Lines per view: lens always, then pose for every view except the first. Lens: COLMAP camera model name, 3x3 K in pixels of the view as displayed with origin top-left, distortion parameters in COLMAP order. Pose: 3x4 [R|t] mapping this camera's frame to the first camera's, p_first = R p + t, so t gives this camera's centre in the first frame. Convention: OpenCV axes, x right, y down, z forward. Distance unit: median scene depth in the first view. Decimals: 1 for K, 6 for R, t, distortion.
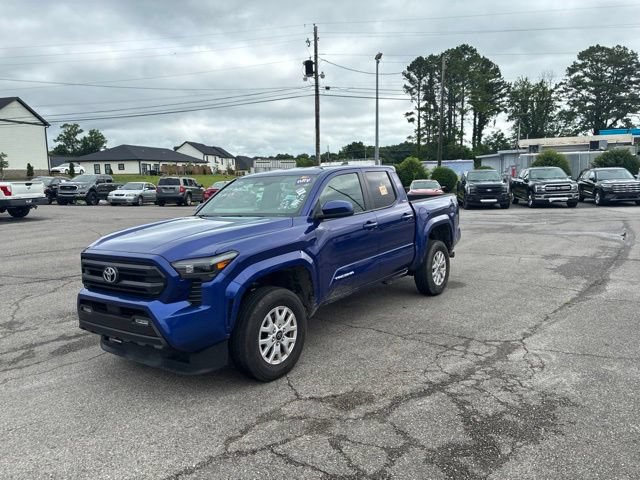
lens RADIAL K [[484.4, 0, 318.9], [0, 484.4, 233.8], [0, 0, 1]] dist [0.048565, -0.061409]
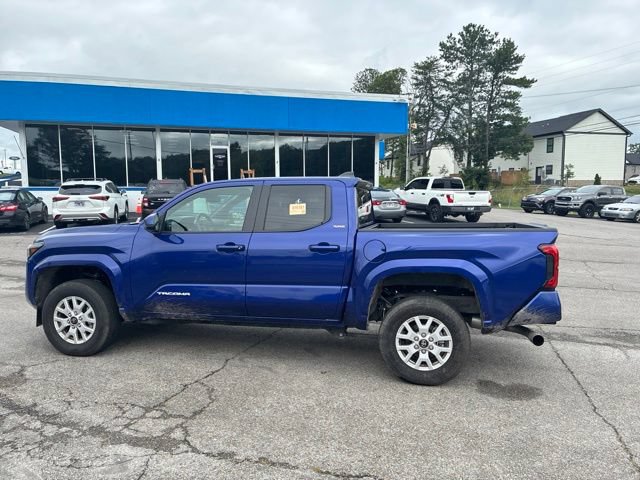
lens RADIAL K [[484.4, 0, 327.0], [0, 484.4, 237.1], [0, 0, 1]] dist [0.048565, -0.061409]
pose [[0.416997, 0.109993, -0.902228, 0.298200], [-0.122257, 0.990417, 0.064239, -0.035305], [0.900648, 0.083516, 0.426448, 0.248319]]
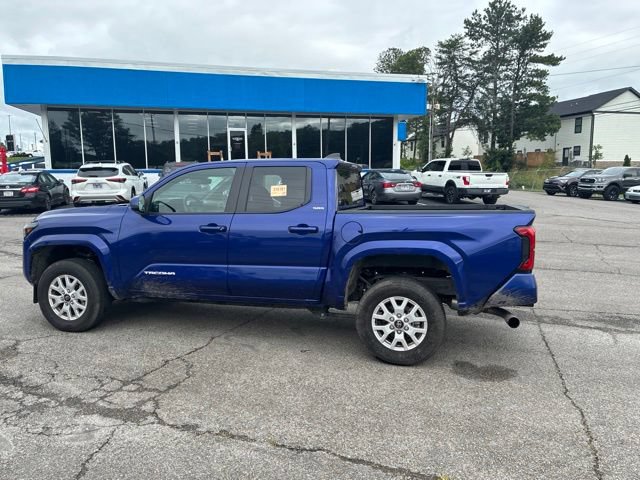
lens RADIAL K [[484.4, 0, 327.8], [0, 484.4, 236.1], [0, 0, 1]] dist [0.048565, -0.061409]
pose [[0.372878, 0.142571, -0.916862, 0.310112], [-0.122569, 0.987034, 0.103635, -0.037828], [0.919749, 0.073736, 0.385518, 0.269741]]
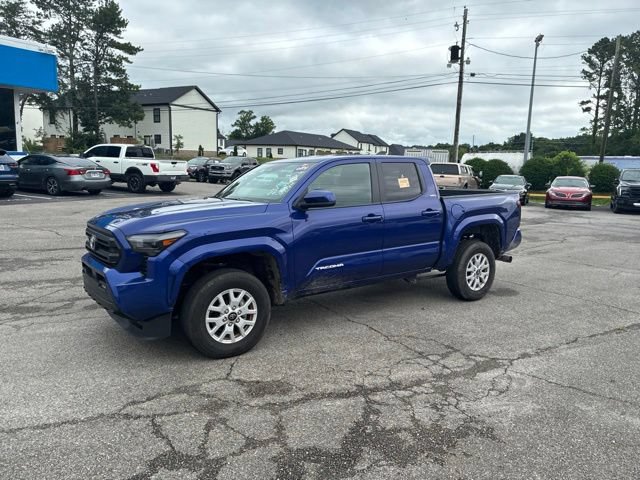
lens RADIAL K [[484.4, 0, 329.5], [0, 484.4, 235.0], [0, 0, 1]] dist [0.048565, -0.061409]
pose [[0.954521, 0.085294, -0.285682, 0.095495], [-0.078019, 0.996273, 0.036774, -0.004278], [0.287754, -0.012813, 0.957619, 0.017176]]
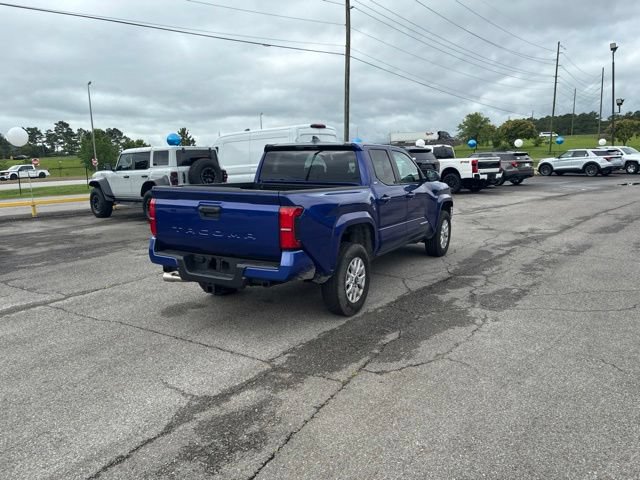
lens RADIAL K [[484.4, 0, 326.7], [0, 484.4, 240.9], [0, 0, 1]] dist [0.048565, -0.061409]
pose [[-0.990668, 0.069484, -0.117256, 0.060884], [0.034461, 0.960034, 0.277753, -0.083085], [0.131869, 0.271120, -0.953470, 0.750785]]
